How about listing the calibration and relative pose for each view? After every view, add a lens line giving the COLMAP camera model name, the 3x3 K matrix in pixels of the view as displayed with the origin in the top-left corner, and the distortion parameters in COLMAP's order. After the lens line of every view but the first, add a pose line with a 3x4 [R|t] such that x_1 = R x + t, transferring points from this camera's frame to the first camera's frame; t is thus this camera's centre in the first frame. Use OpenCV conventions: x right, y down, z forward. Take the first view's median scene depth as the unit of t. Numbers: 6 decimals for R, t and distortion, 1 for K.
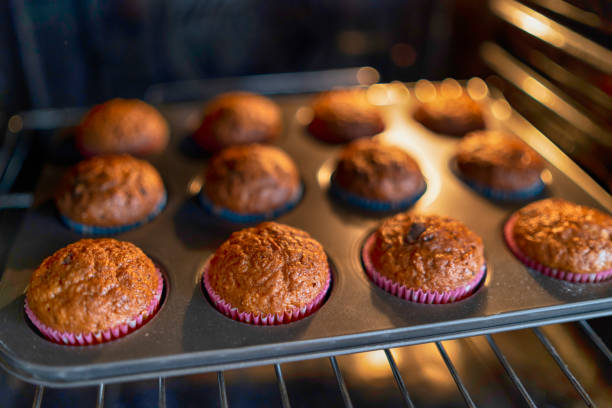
lens RADIAL K [[582.4, 0, 306.0], [0, 582.4, 204.0], [0, 0, 1]] dist [-0.001537, -0.012248]
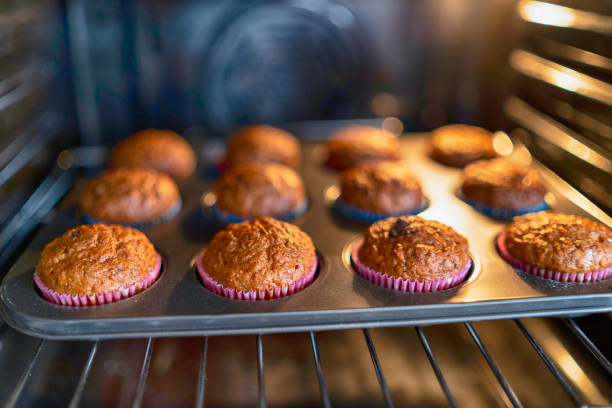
lens RADIAL K [[582.4, 0, 306.0], [0, 582.4, 204.0], [0, 0, 1]] dist [-0.001537, -0.012248]
pose [[0.993362, 0.015471, -0.113989, 0.145256], [-0.034686, 0.985079, -0.168572, 0.198295], [0.109680, 0.171406, 0.979076, -0.049537]]
